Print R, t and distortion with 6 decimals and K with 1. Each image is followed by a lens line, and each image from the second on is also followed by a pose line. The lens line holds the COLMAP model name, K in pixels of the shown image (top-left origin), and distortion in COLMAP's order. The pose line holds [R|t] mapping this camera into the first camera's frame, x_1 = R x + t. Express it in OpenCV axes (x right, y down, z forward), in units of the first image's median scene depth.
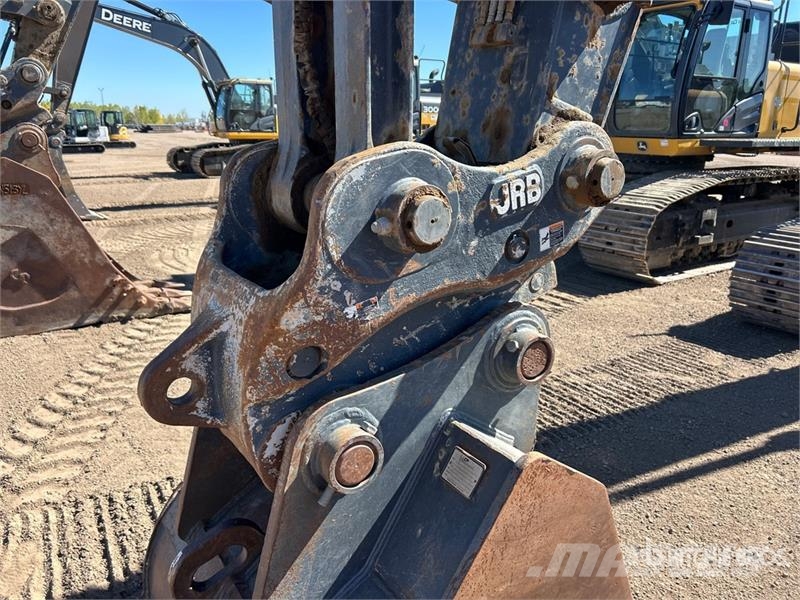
lens RADIAL K [[604.7, 0, 397.0], [0, 604.7, 300.5], [0, 0, 1]] dist [0.058530, -0.076786]
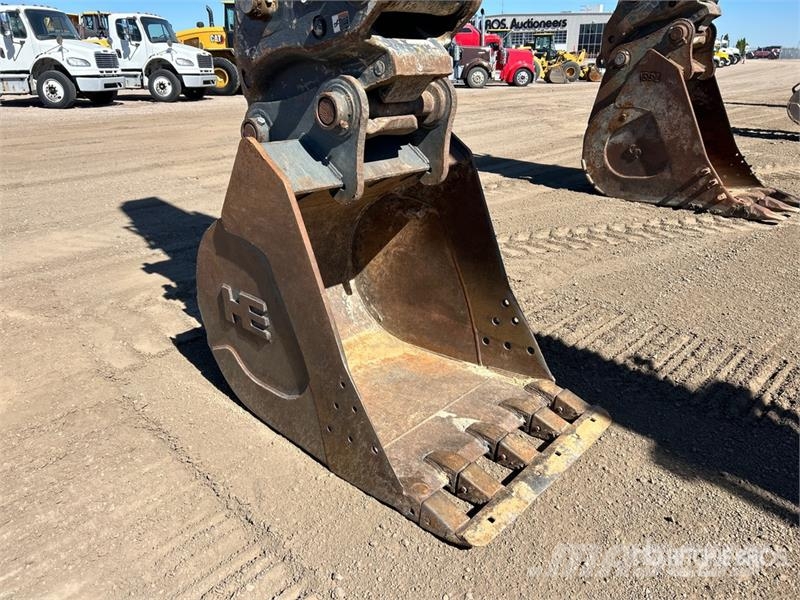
lens RADIAL K [[604.7, 0, 397.0], [0, 604.7, 300.5], [0, 0, 1]] dist [0.058530, -0.076786]
pose [[0.251063, 0.356687, -0.899856, 0.482773], [-0.271018, 0.918353, 0.288404, 0.012471], [0.929256, 0.171469, 0.327233, 0.200896]]
